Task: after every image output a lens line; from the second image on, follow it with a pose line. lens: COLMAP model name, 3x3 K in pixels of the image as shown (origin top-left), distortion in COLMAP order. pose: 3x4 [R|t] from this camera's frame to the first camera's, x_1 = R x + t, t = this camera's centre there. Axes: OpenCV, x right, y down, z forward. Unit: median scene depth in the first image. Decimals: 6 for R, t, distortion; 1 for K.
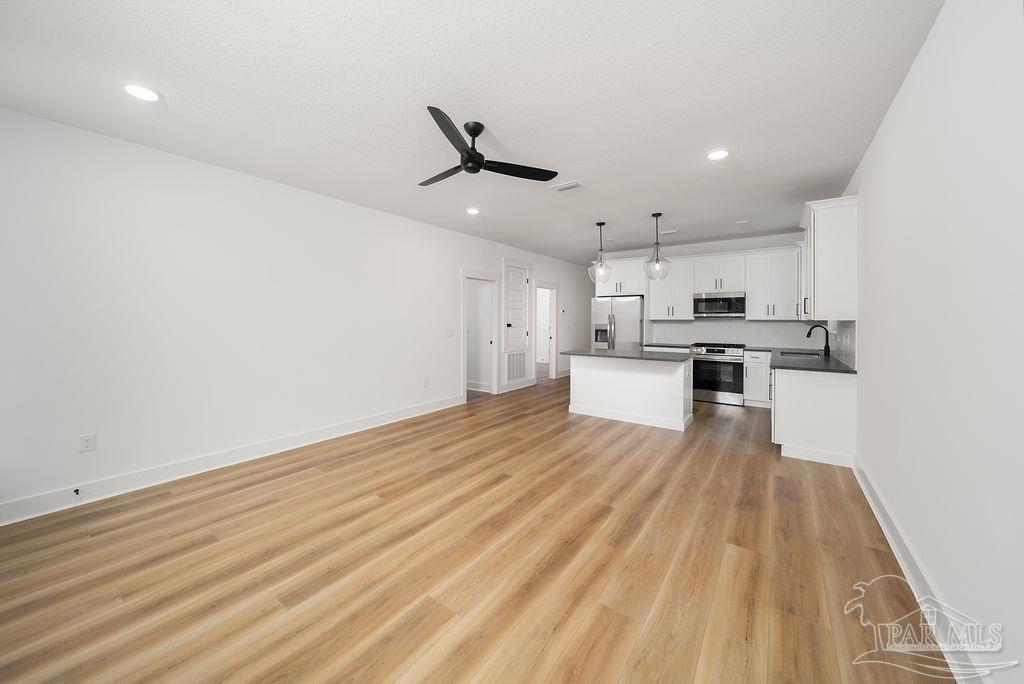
lens RADIAL K [[363.7, 0, 507.6], [0, 363.7, 321.4], [0, 0, 1]] dist [0.000883, -0.000087]
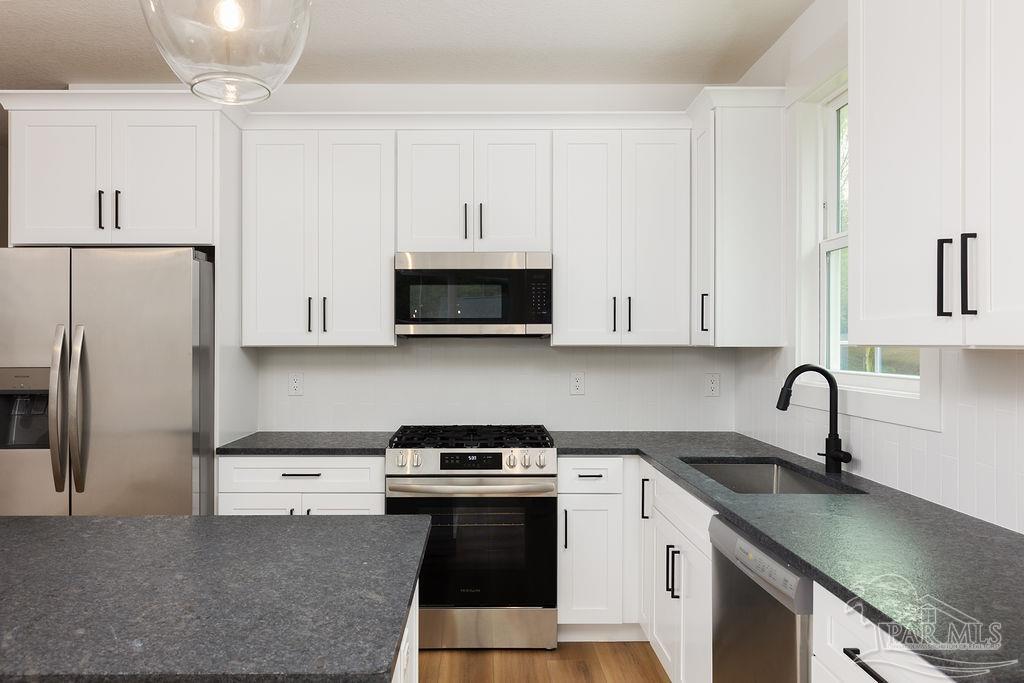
lens RADIAL K [[734.6, 0, 474.5], [0, 734.6, 343.3], [0, 0, 1]] dist [-0.001717, -0.000485]
pose [[0.807100, 0.000888, 0.590415, 0.259580], [0.003481, 0.999974, -0.006262, -0.003222], [-0.590405, 0.007110, 0.807076, 0.579797]]
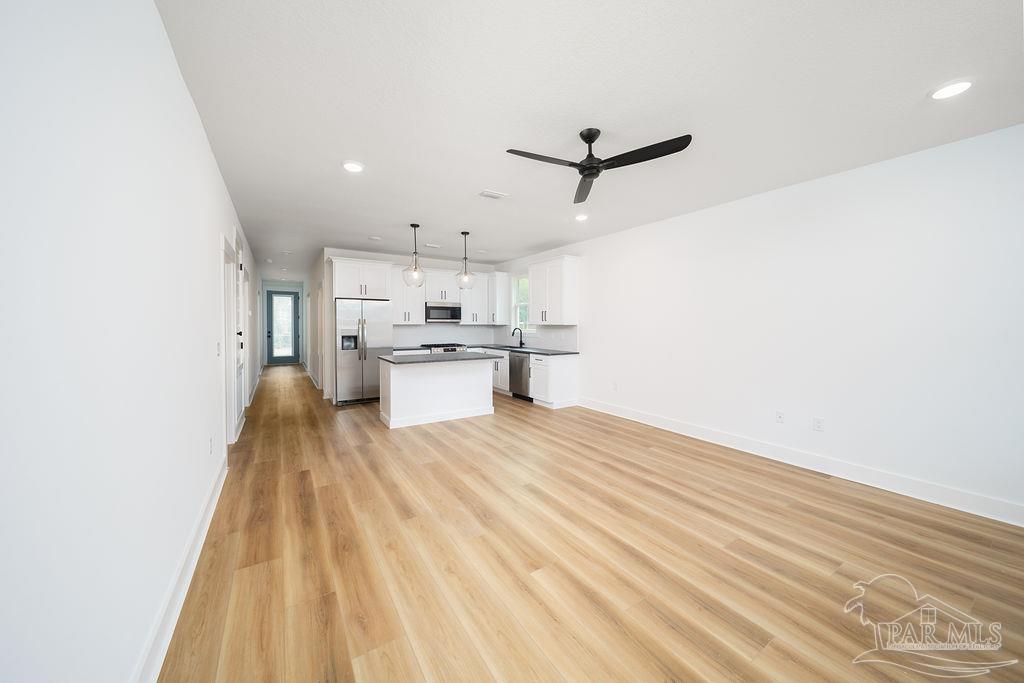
lens RADIAL K [[363.7, 0, 507.6], [0, 363.7, 320.9], [0, 0, 1]] dist [0.000883, -0.000087]
pose [[0.354881, 0.009011, 0.934868, -0.530097], [0.003804, 0.999931, -0.011082, -0.002547], [-0.934904, 0.007489, 0.354822, 0.400143]]
